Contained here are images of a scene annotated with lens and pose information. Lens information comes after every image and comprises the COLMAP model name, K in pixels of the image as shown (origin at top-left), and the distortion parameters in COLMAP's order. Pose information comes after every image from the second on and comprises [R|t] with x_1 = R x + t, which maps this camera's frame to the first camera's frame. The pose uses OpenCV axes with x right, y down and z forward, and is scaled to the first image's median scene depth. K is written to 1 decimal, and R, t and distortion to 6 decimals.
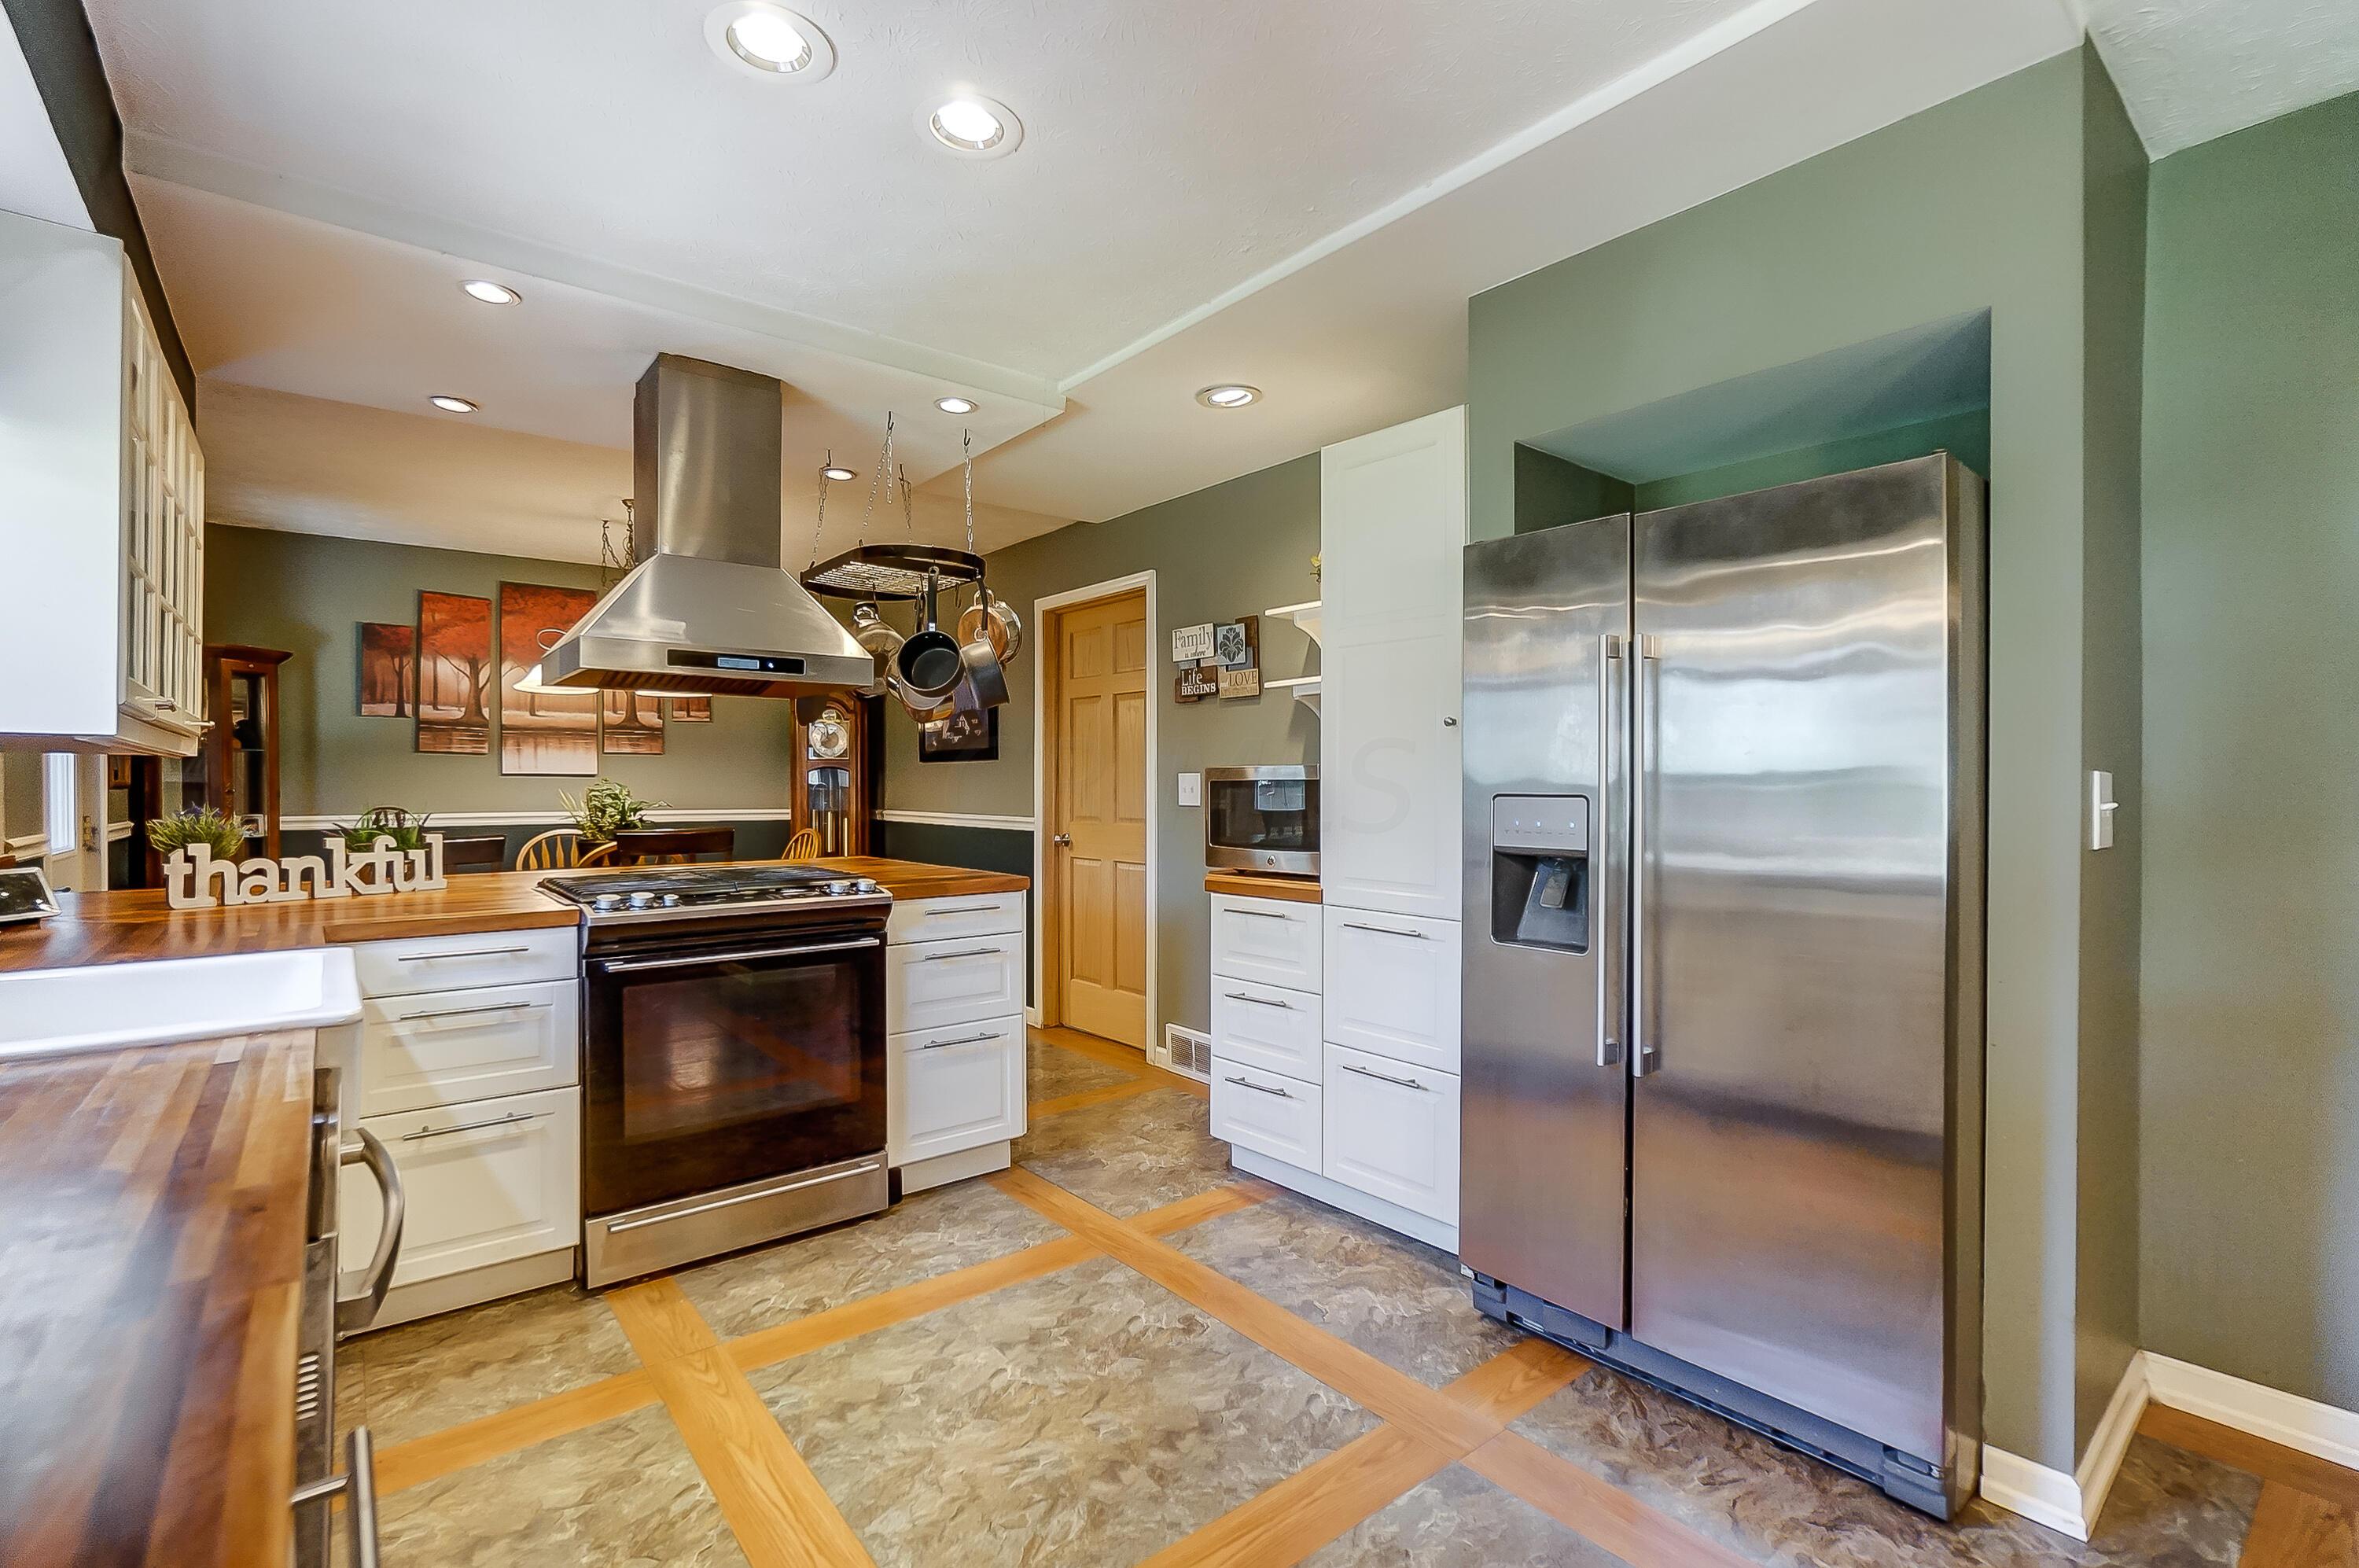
lens RADIAL K [[1053.0, 0, 1163.2], [0, 1053.0, 783.4], [0, 0, 1]] dist [-0.007628, 0.000053]
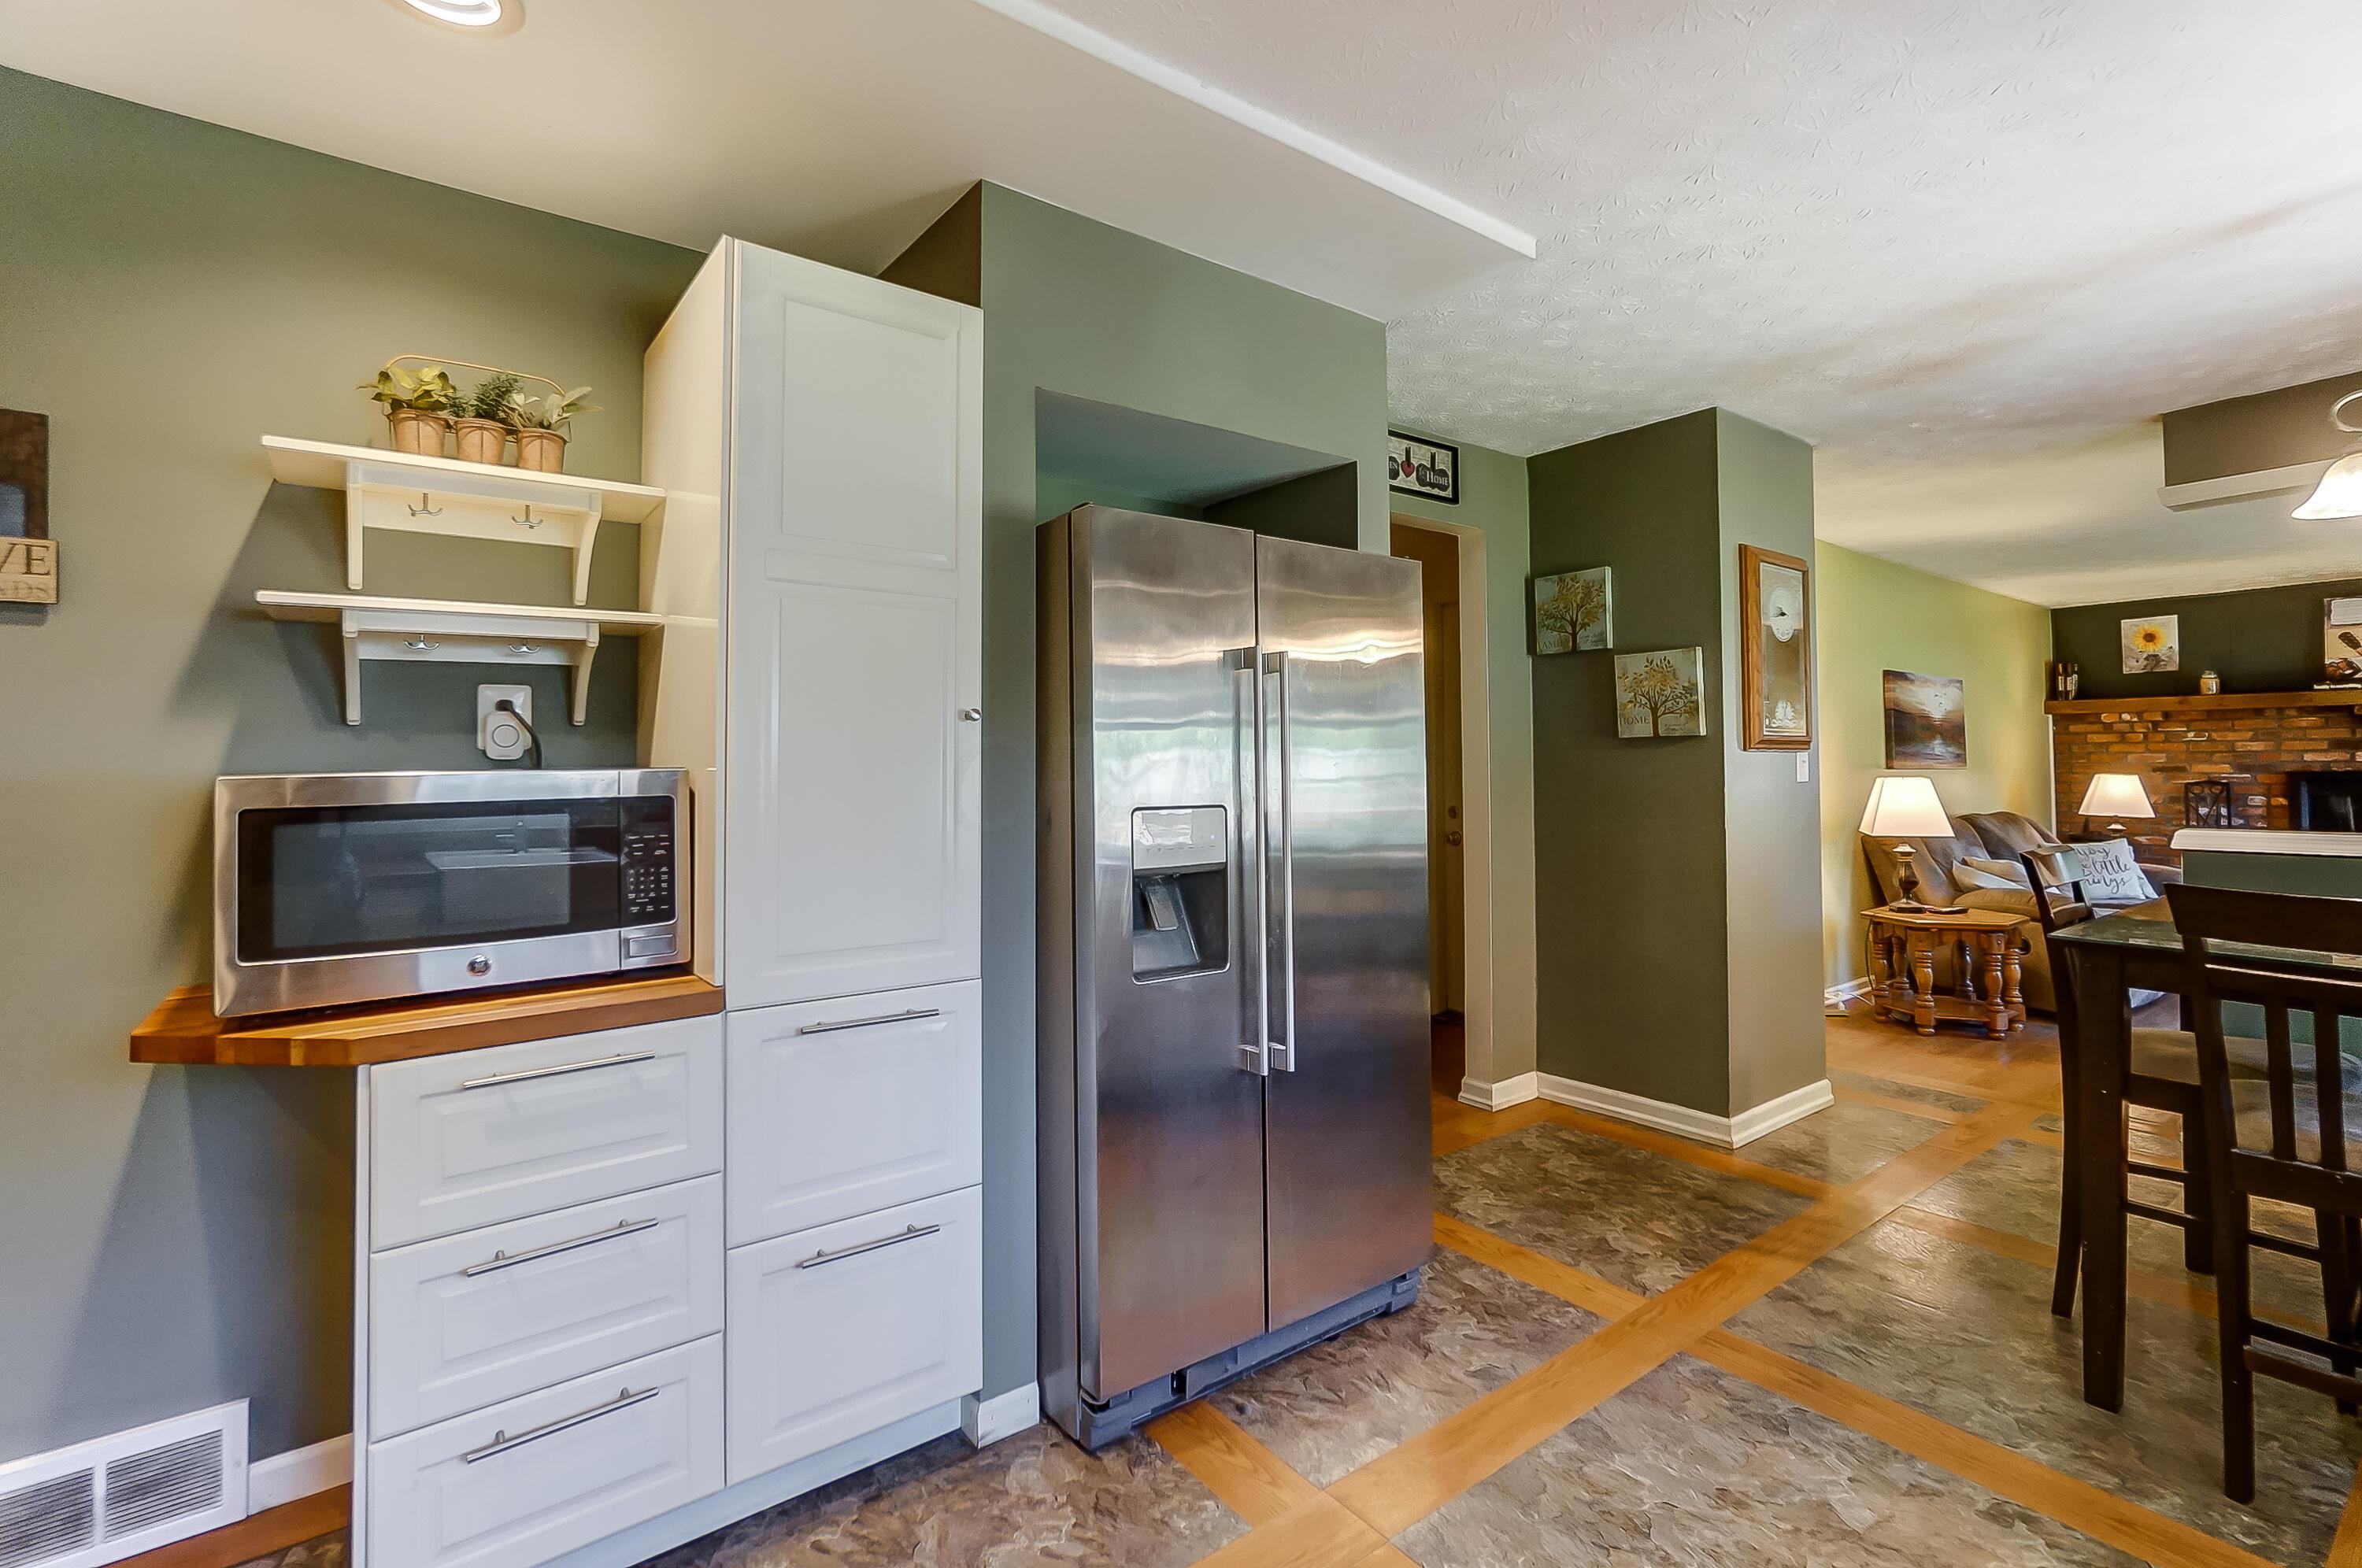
lens RADIAL K [[1060.9, 0, 1179.1], [0, 1060.9, 743.2], [0, 0, 1]] dist [-0.018197, 0.013006]
pose [[0.035018, 0.023309, 0.999115, -0.447954], [0.003236, 0.999720, -0.023437, -0.018298], [-0.999381, 0.004054, 0.034932, 0.779102]]
